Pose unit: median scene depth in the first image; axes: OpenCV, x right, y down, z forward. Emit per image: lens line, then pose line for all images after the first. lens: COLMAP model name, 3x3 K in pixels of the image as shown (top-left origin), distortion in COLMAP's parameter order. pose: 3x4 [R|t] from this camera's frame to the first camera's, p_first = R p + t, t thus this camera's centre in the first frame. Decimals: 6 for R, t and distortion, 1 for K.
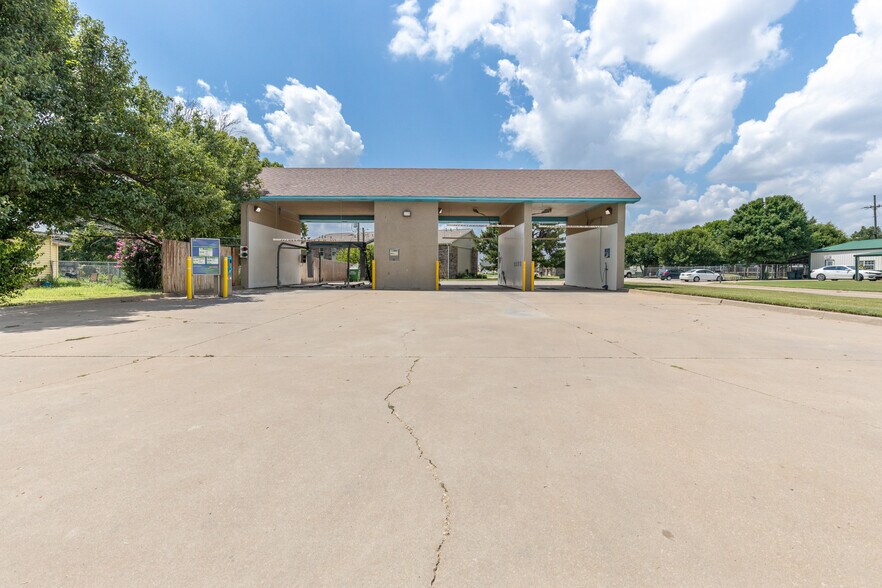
lens RADIAL K [[405.4, 0, 435.5], [0, 405.4, 276.9], [0, 0, 1]] dist [0.009831, 0.000172]
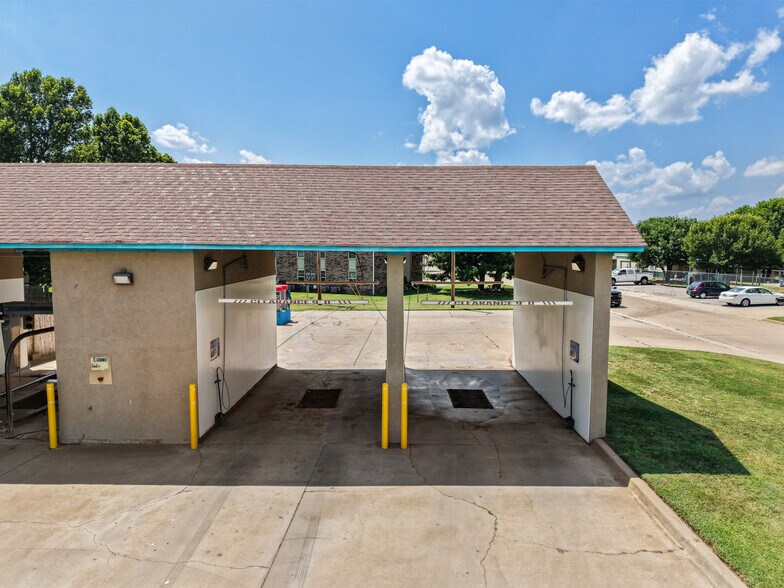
lens RADIAL K [[525.5, 0, 394.5], [0, 525.5, 294.8], [0, 0, 1]] dist [0.041433, -0.054153]
pose [[0.999982, -0.004122, -0.004367, 0.089360], [0.004418, 0.997543, 0.069916, -0.068957], [0.004068, -0.069934, 0.997543, 0.162391]]
